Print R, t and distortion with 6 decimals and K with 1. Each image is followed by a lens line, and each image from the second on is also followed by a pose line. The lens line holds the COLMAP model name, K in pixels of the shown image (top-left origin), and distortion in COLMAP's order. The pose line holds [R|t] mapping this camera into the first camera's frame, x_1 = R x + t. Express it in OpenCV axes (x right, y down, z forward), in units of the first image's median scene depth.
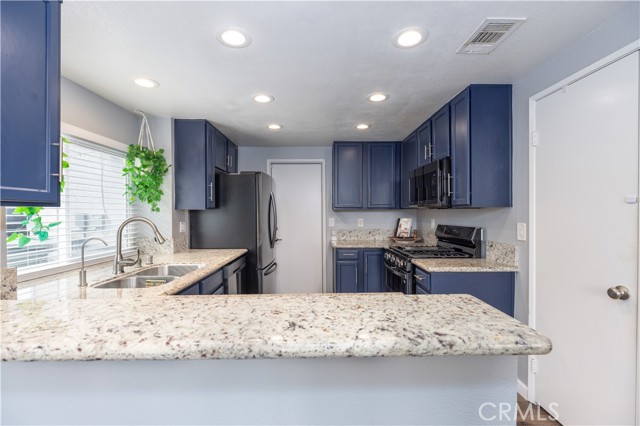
lens RADIAL K [[284.1, 0, 319.5], [0, 284.1, 212.5], [0, 0, 1]] dist [-0.000143, -0.000848]
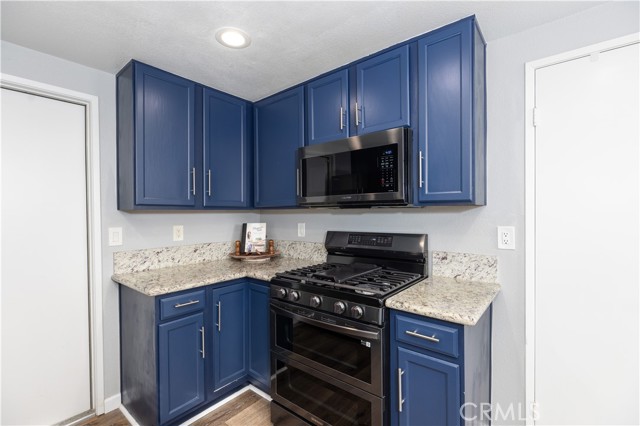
lens RADIAL K [[284.1, 0, 319.5], [0, 284.1, 212.3], [0, 0, 1]] dist [-0.000143, -0.000848]
pose [[0.644491, -0.000814, 0.764612, -0.116165], [0.007498, 0.999958, -0.005255, -0.000121], [-0.764576, 0.009120, 0.644470, 0.521585]]
